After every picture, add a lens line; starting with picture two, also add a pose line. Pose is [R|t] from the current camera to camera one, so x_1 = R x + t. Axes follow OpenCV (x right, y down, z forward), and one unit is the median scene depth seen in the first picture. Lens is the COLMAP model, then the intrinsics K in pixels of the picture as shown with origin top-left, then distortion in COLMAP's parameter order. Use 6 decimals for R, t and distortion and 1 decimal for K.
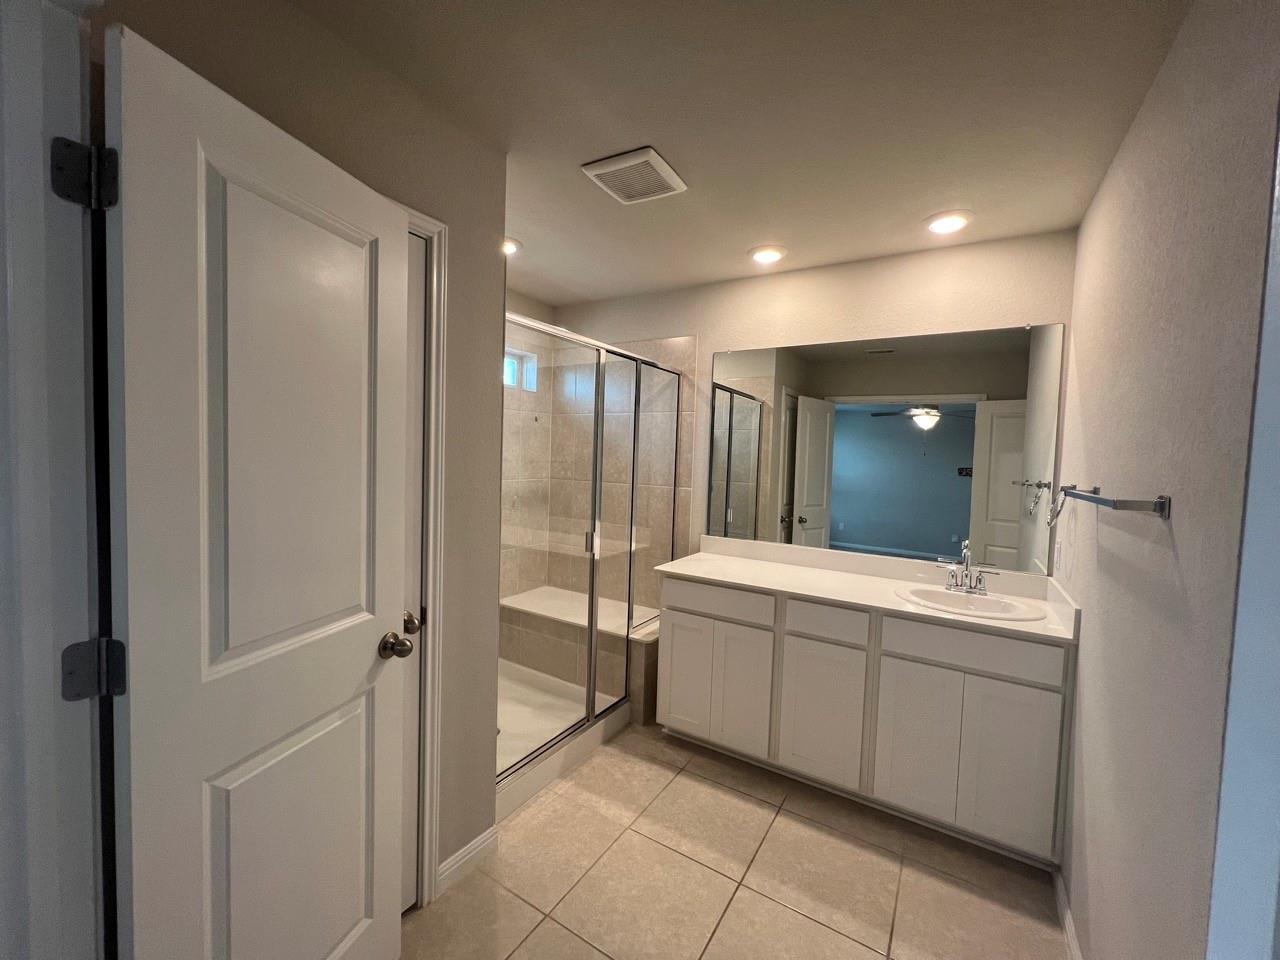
lens RADIAL K [[513.7, 0, 640.0], [0, 513.7, 480.0], [0, 0, 1]] dist [-0.001836, 0.000058]
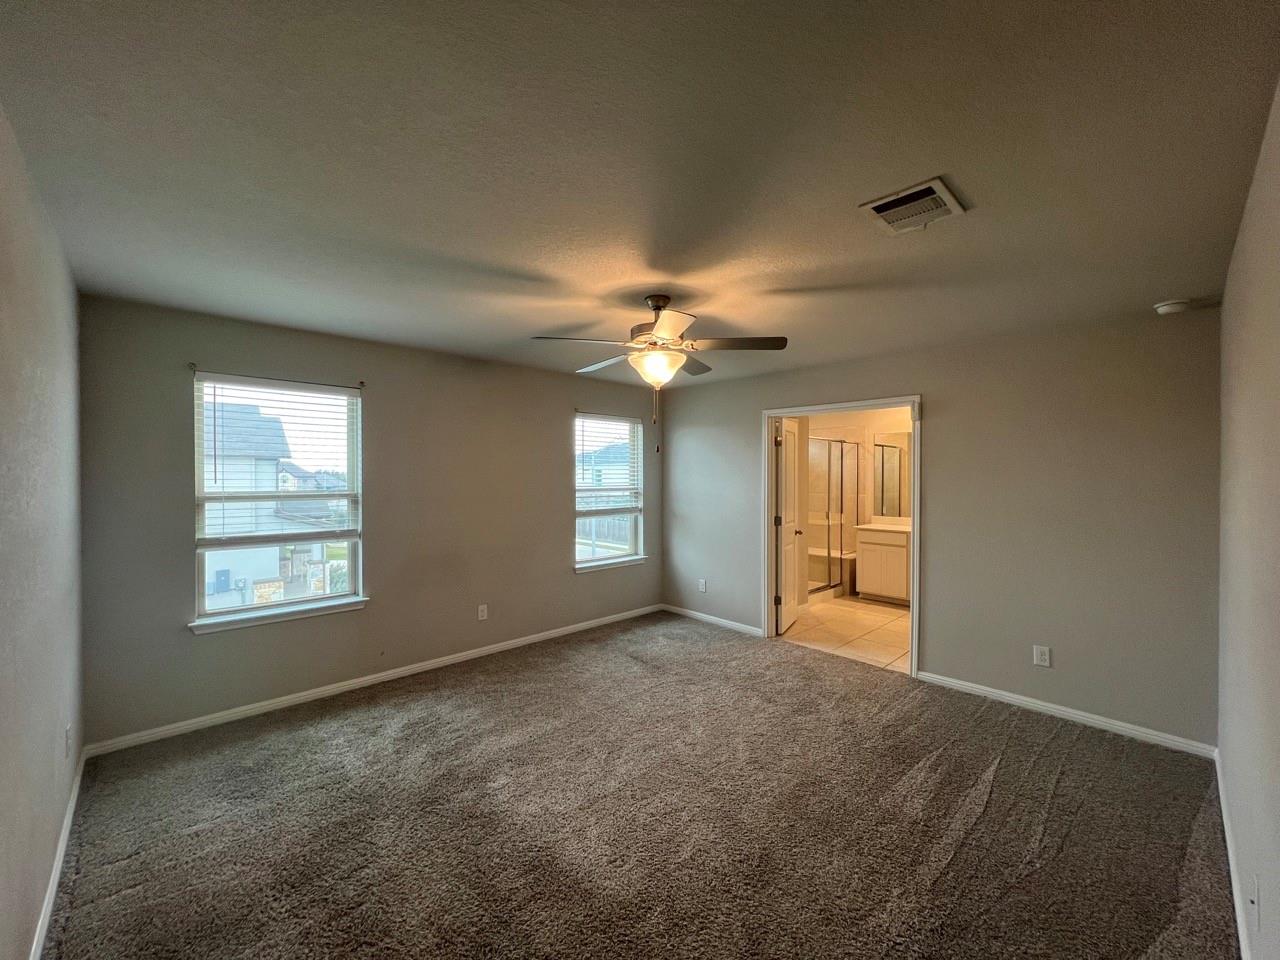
lens RADIAL K [[513.7, 0, 640.0], [0, 513.7, 480.0], [0, 0, 1]] dist [-0.001836, 0.000058]
pose [[0.967661, -0.031139, -0.250324, -0.318045], [0.020654, 0.998800, -0.044404, 0.033829], [0.251406, 0.037798, 0.967143, -1.541177]]
